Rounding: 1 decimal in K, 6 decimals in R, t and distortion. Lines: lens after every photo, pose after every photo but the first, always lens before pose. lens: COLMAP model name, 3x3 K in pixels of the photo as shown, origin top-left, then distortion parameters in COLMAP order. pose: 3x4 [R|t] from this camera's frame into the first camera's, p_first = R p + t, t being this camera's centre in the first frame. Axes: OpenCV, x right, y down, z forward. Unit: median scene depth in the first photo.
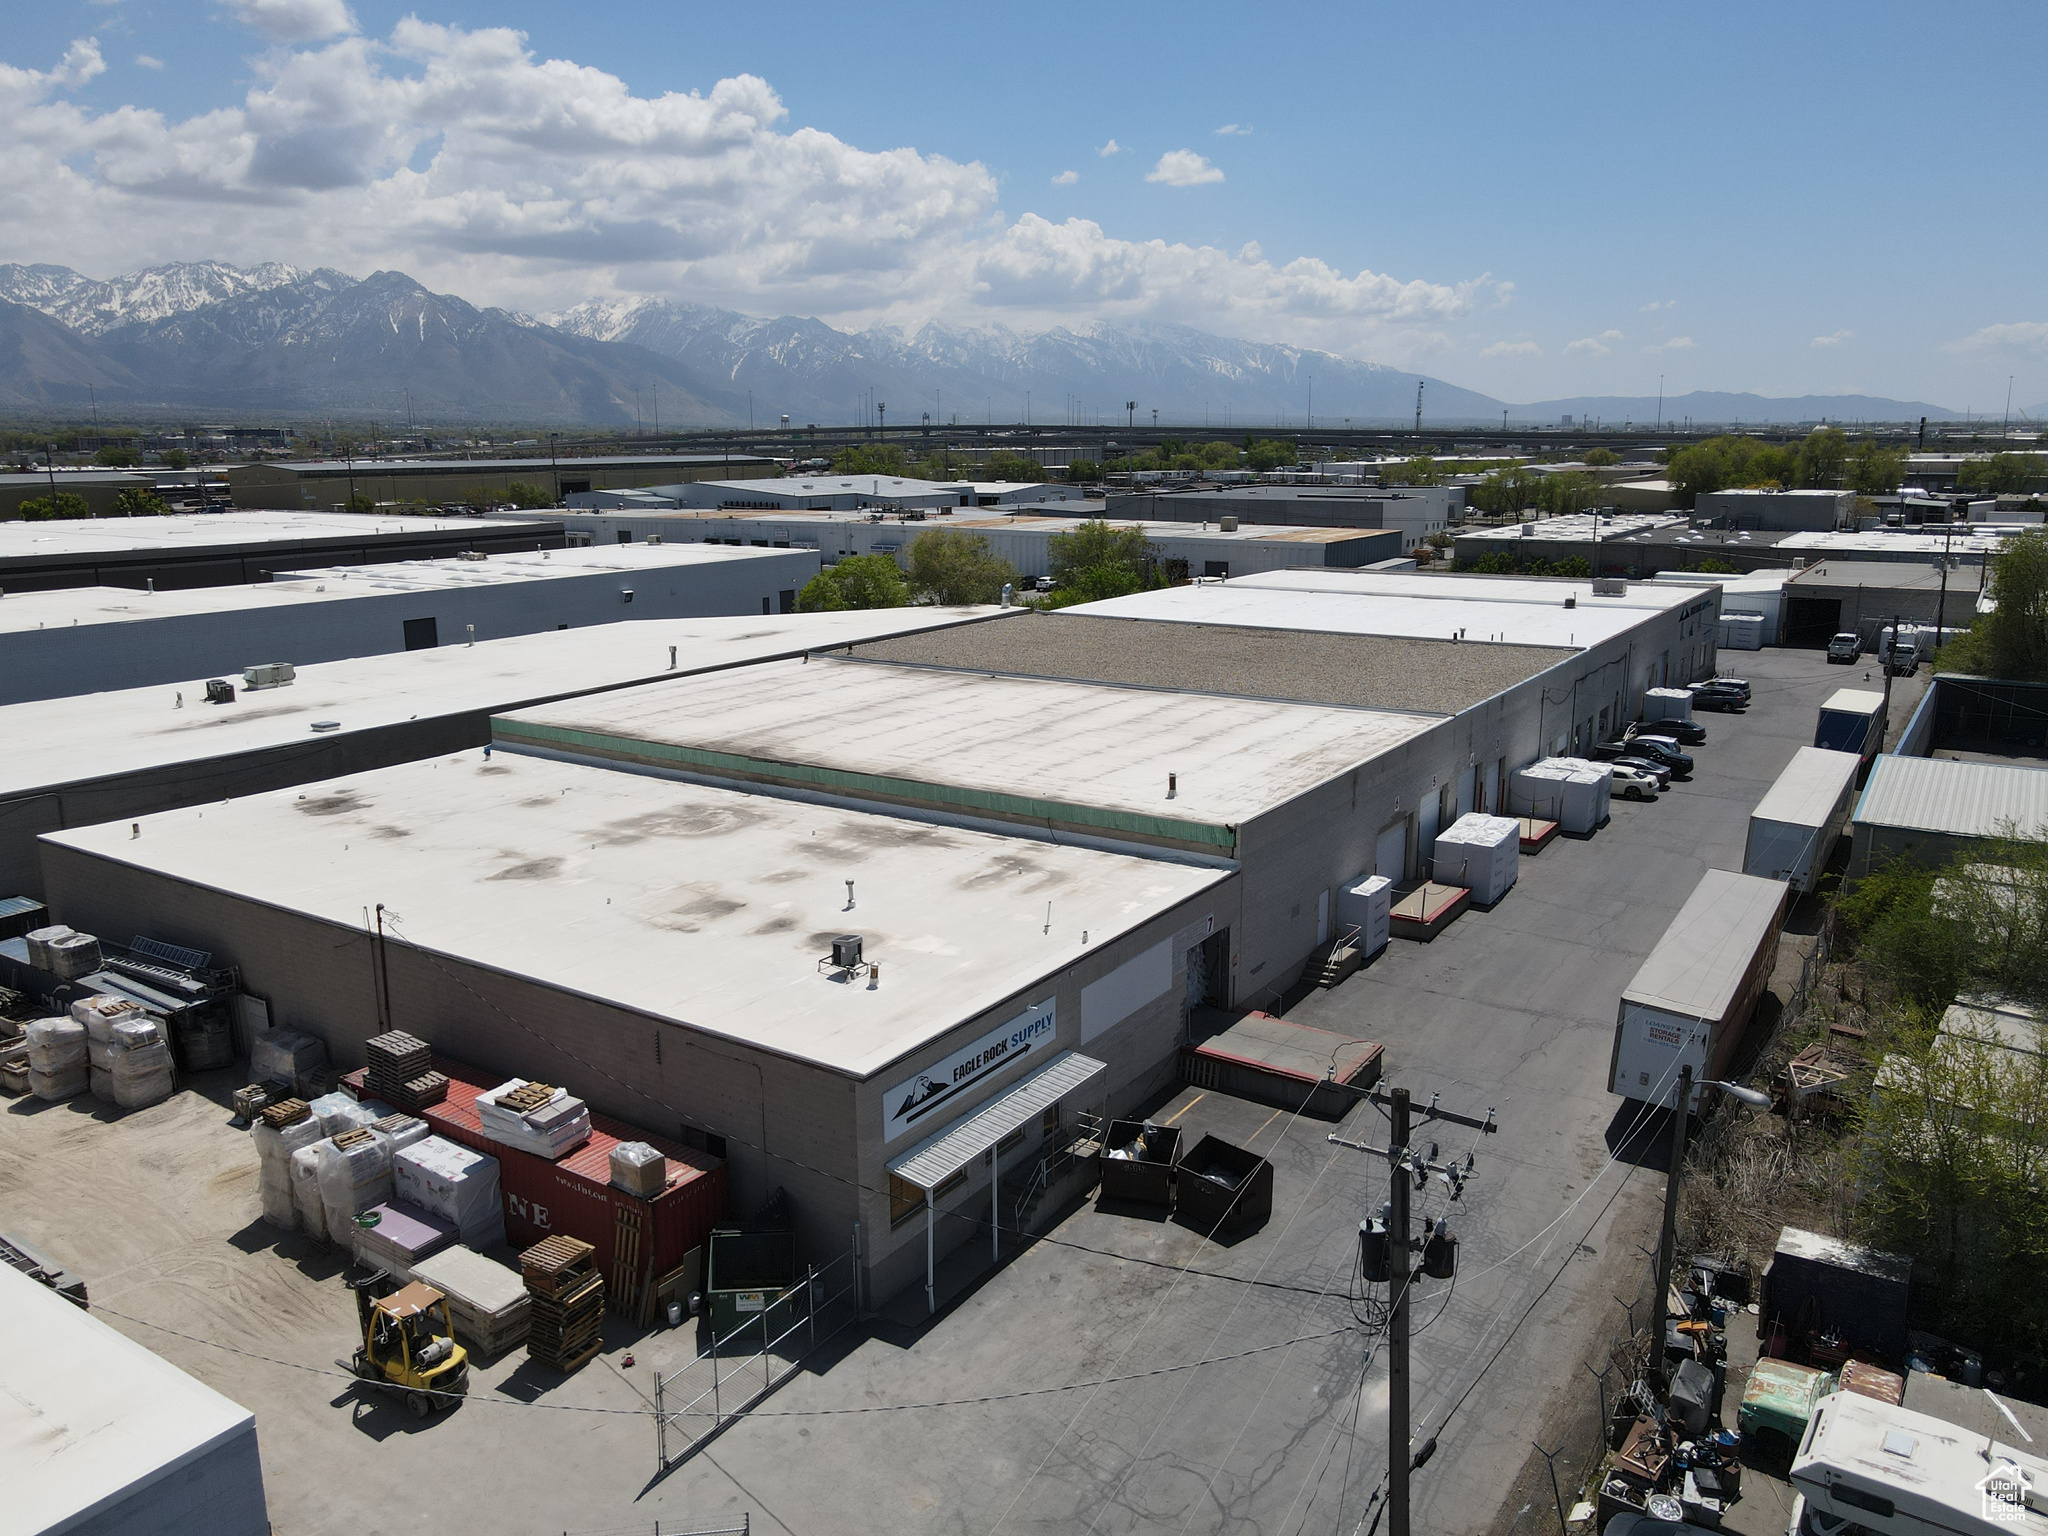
lens RADIAL K [[1502.2, 0, 1019.8], [0, 1502.2, 774.0], [0, 0, 1]] dist [0.009045, 0.002787]
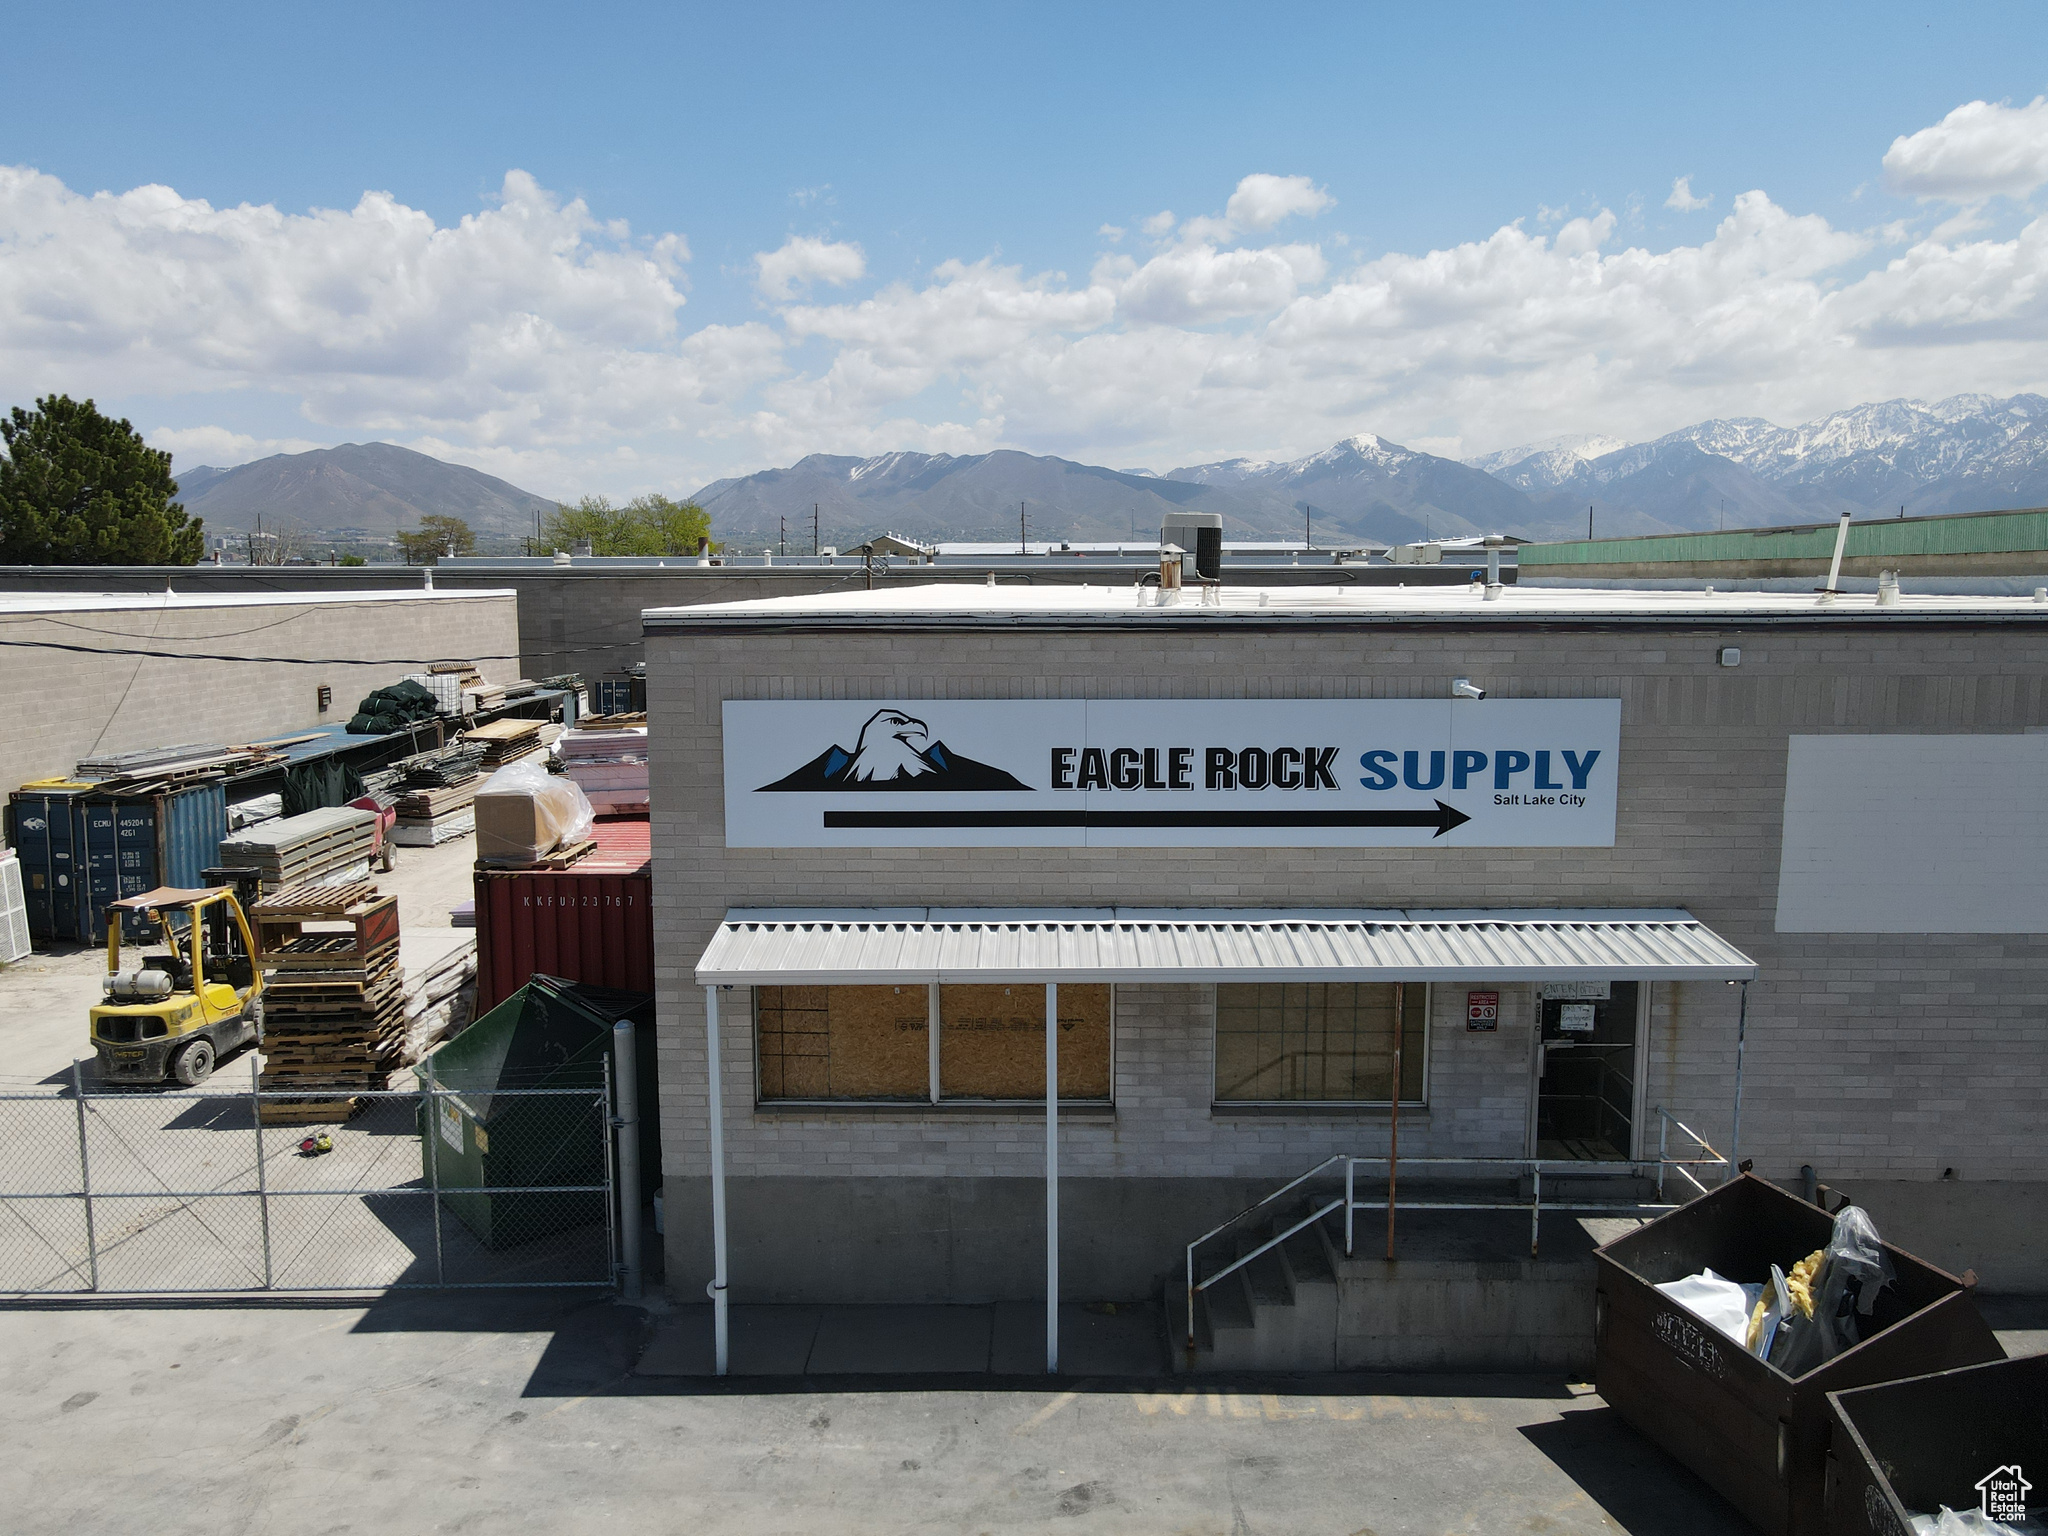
lens RADIAL K [[1502.2, 0, 1012.2], [0, 1502.2, 766.5], [0, 0, 1]] dist [0.009045, 0.002787]
pose [[0.543115, 0.109282, -0.832516, 0.140553], [-0.186657, 0.982399, 0.007186, 0.120849], [0.818648, 0.151492, 0.553954, 0.486954]]
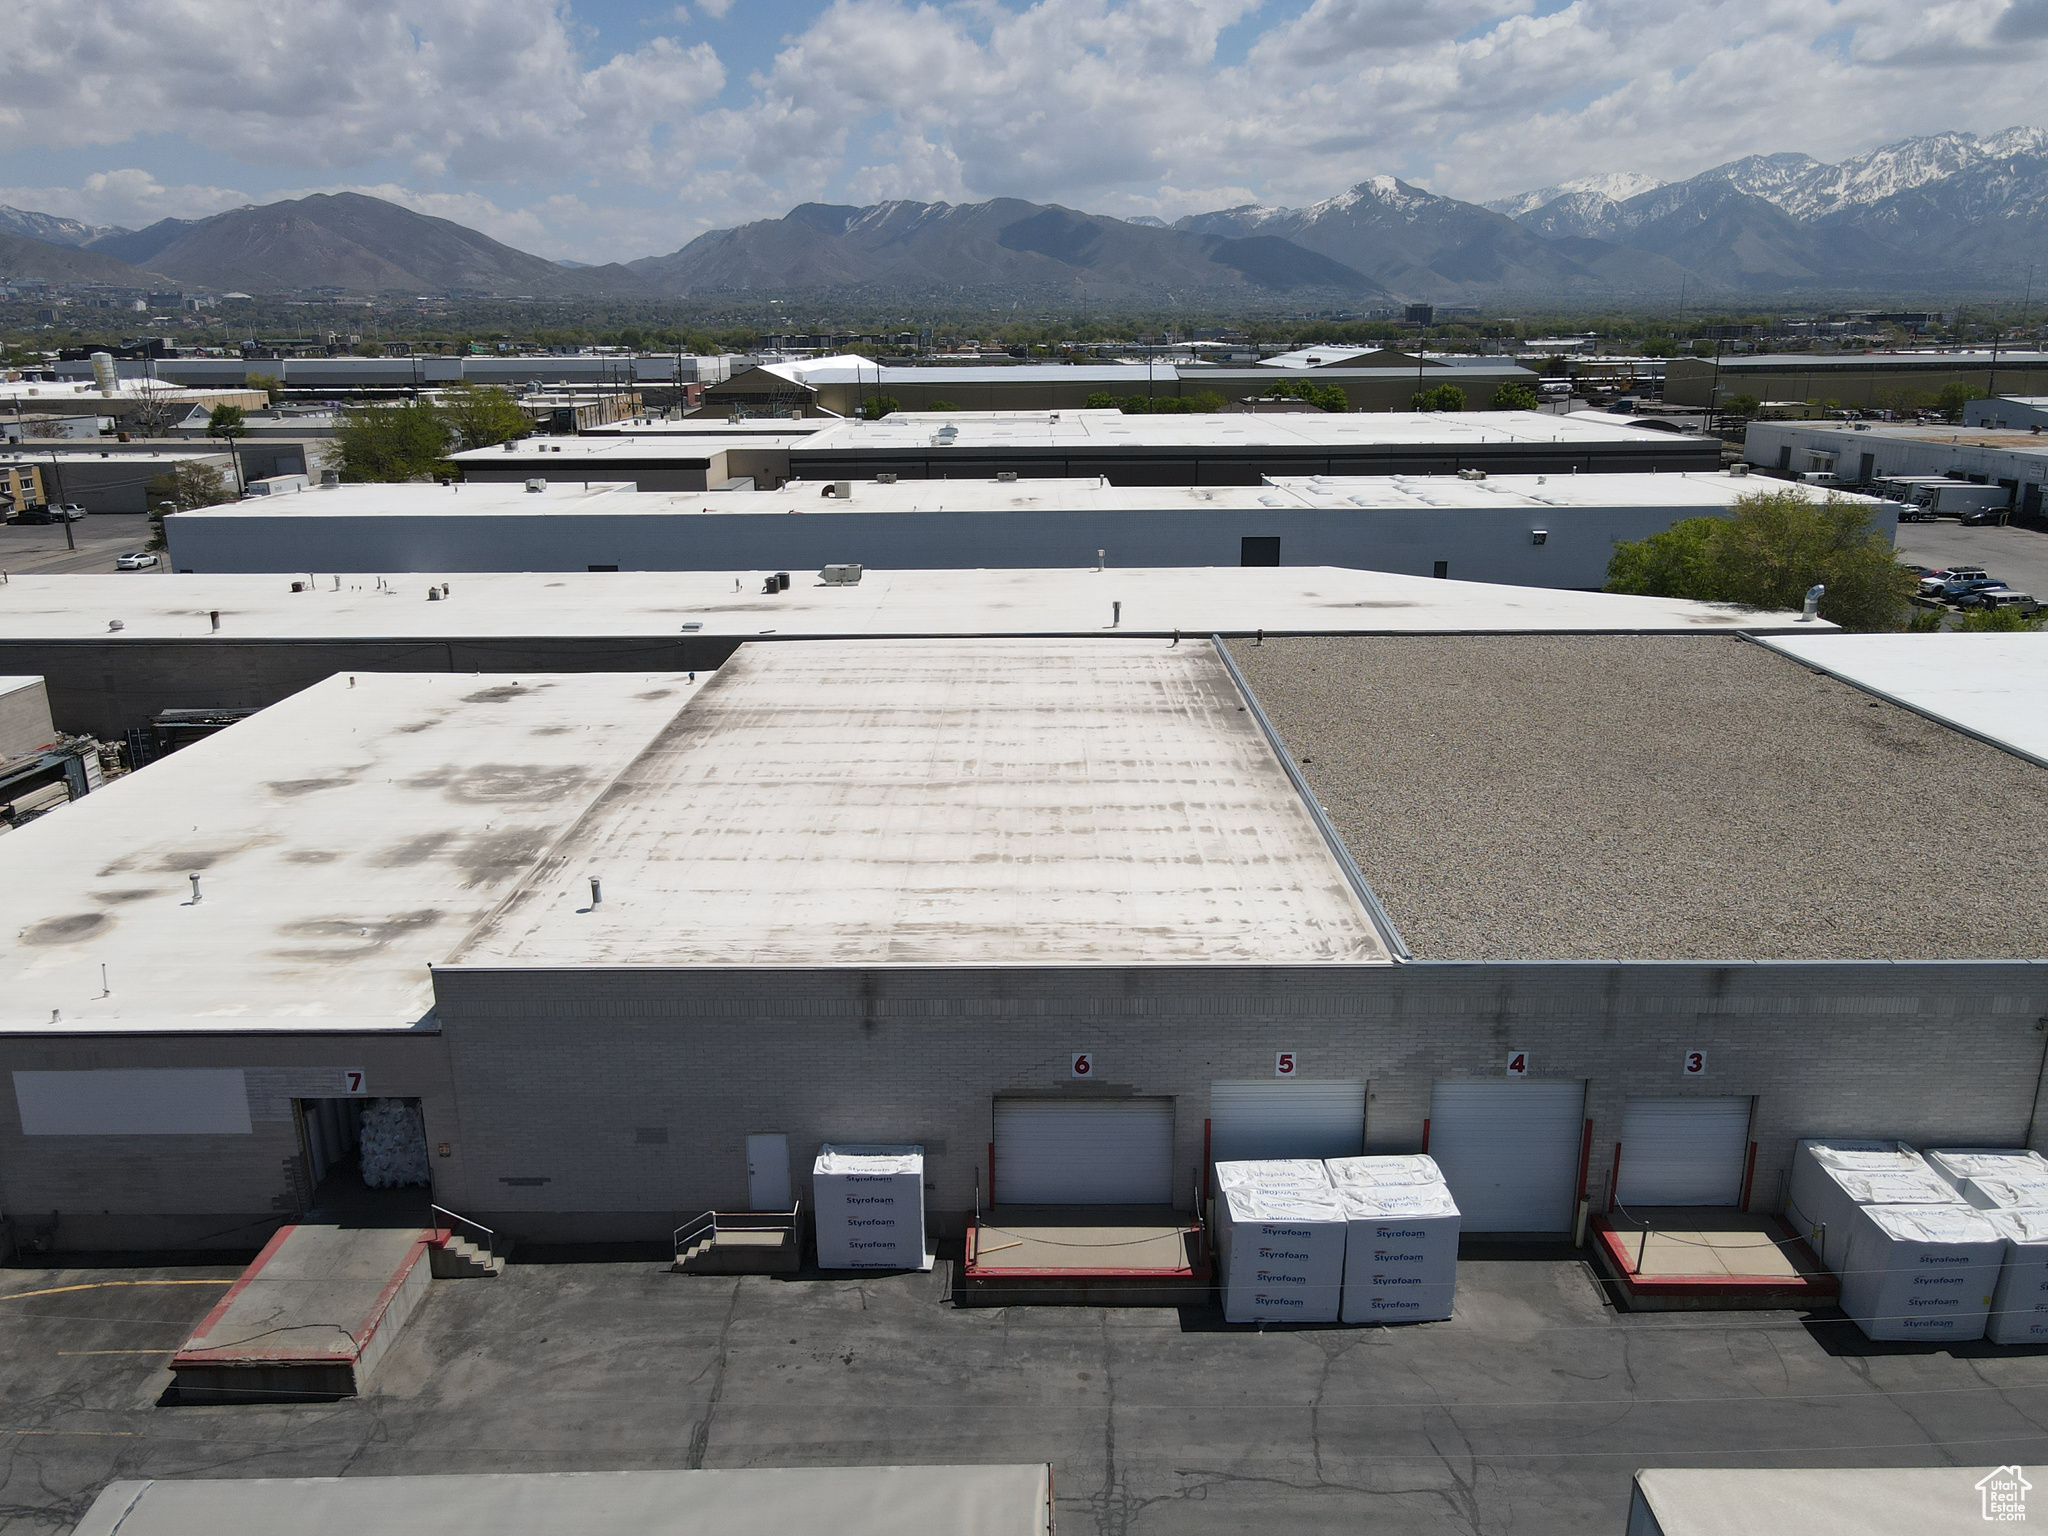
lens RADIAL K [[1502.2, 0, 1025.6], [0, 1502.2, 773.3], [0, 0, 1]] dist [0.009045, 0.002787]
pose [[0.544671, 0.237987, -0.804174, 0.678625], [-0.180191, 0.969706, 0.164931, -0.178185], [0.819064, 0.055072, 0.571053, 0.666840]]
